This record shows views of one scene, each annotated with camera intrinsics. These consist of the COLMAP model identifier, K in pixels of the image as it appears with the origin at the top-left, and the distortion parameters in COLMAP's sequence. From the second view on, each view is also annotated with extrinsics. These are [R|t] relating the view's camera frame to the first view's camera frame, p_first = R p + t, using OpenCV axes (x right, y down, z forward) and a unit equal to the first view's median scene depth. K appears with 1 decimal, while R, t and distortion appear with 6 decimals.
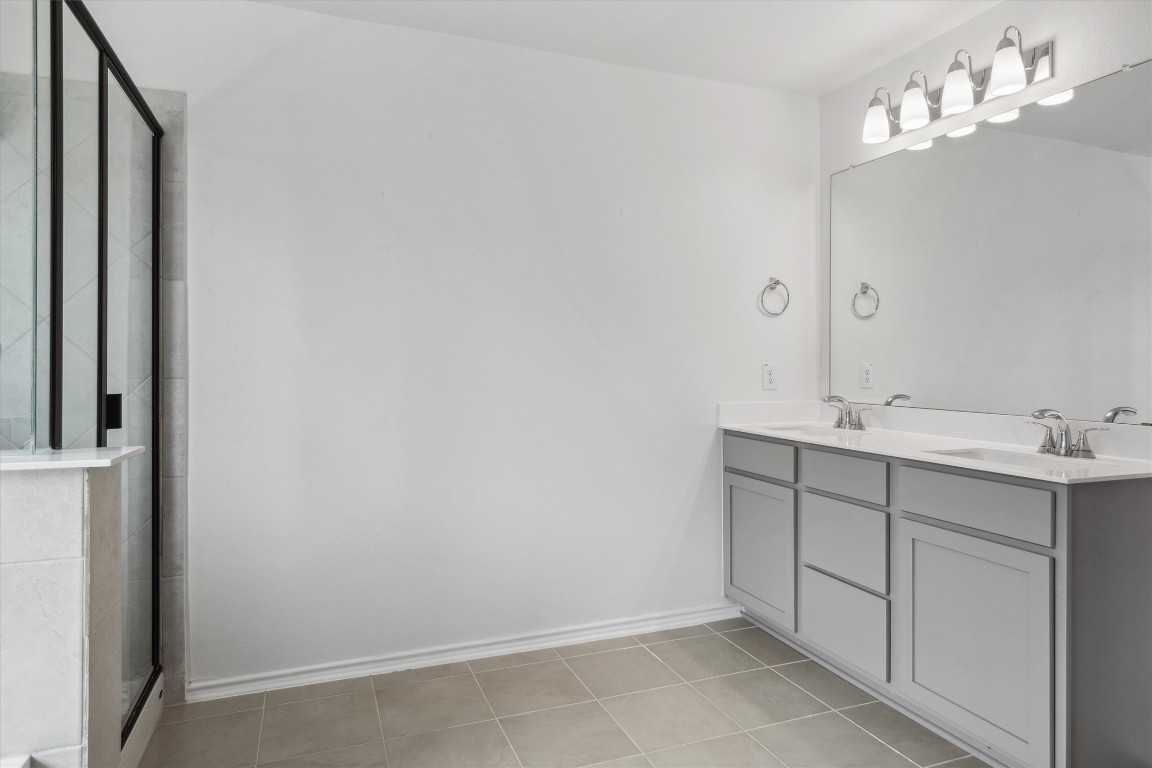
lens RADIAL K [[676.9, 0, 569.7], [0, 676.9, 359.5], [0, 0, 1]] dist [0.004025, 0.000184]
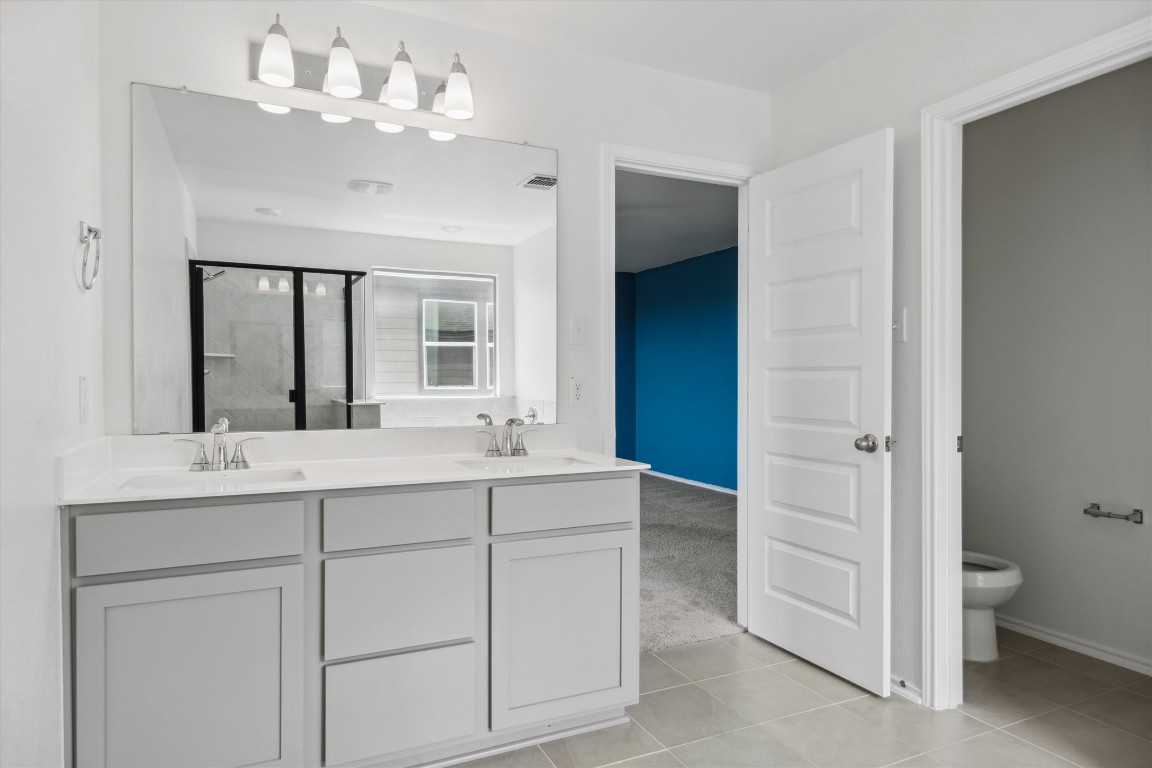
lens RADIAL K [[654.4, 0, 576.0], [0, 654.4, 384.0], [0, 0, 1]] dist [-0.003447, -0.000826]
pose [[-0.047225, -0.009306, 0.998841, -0.431779], [-0.004173, 0.999950, 0.009119, 0.008862], [-0.998876, -0.003737, -0.047262, 1.023275]]
